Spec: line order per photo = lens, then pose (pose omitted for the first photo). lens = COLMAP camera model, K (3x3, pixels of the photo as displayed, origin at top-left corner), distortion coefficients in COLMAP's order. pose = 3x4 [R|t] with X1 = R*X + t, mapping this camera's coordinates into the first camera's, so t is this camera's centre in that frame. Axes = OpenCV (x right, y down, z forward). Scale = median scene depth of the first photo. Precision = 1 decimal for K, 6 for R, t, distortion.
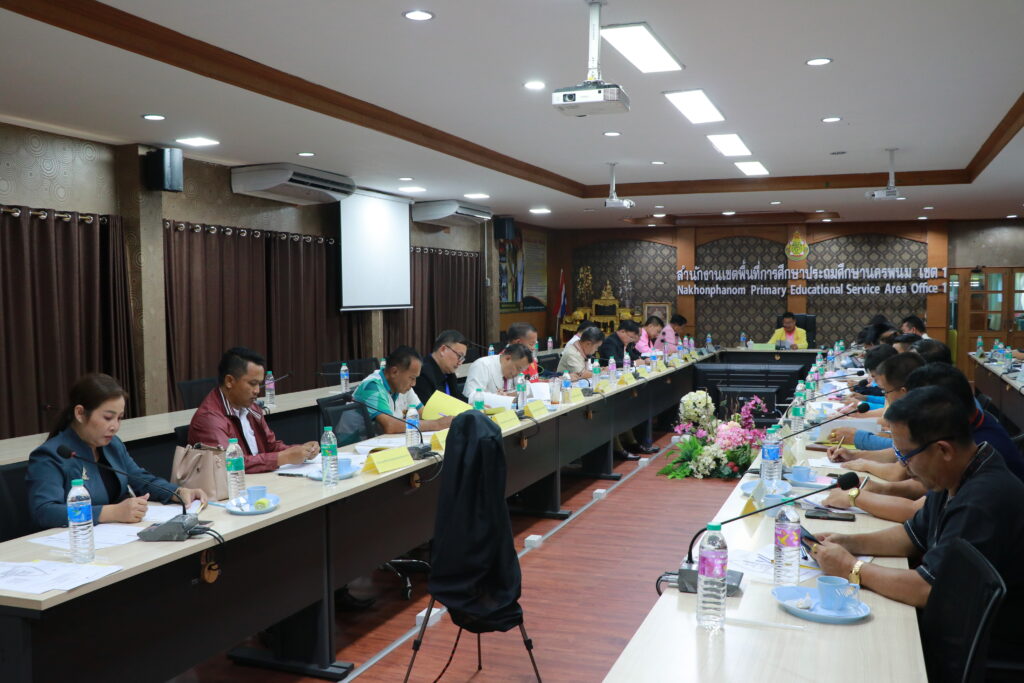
lens RADIAL K [[996.5, 0, 512.0], [0, 996.5, 341.5], [0, 0, 1]] dist [-0.056644, -0.000783]
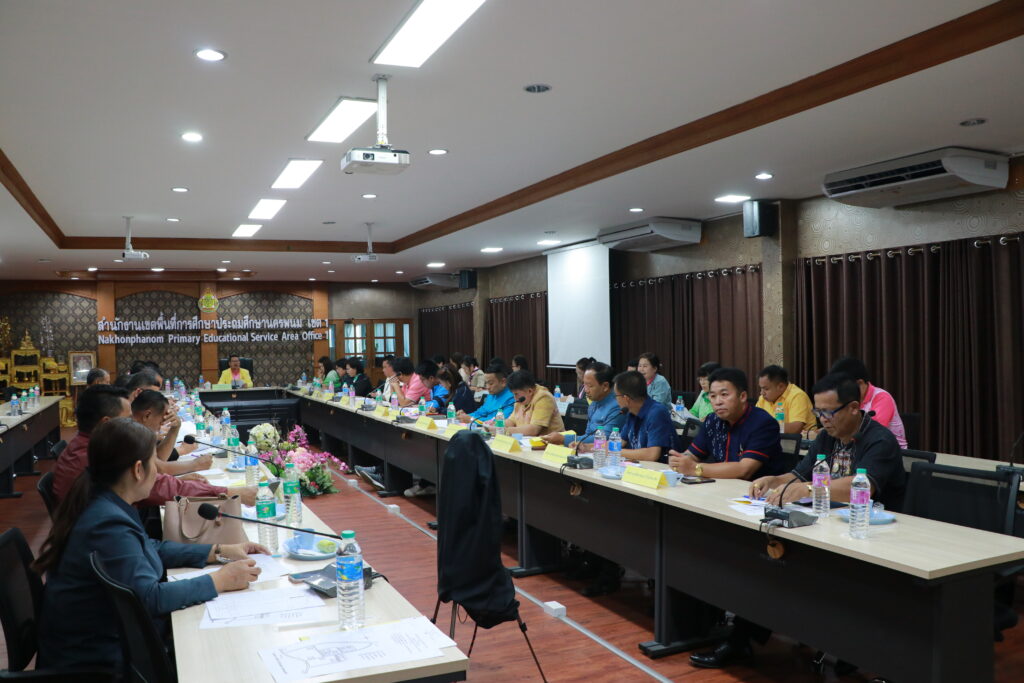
lens RADIAL K [[848.4, 0, 512.0], [0, 848.4, 341.5], [0, 0, 1]] dist [-0.109180, 0.001189]
pose [[0.727676, -0.010524, 0.685840, -0.124465], [0.046332, 0.998353, -0.033839, 0.000975], [-0.684354, 0.056401, 0.726965, 0.053361]]
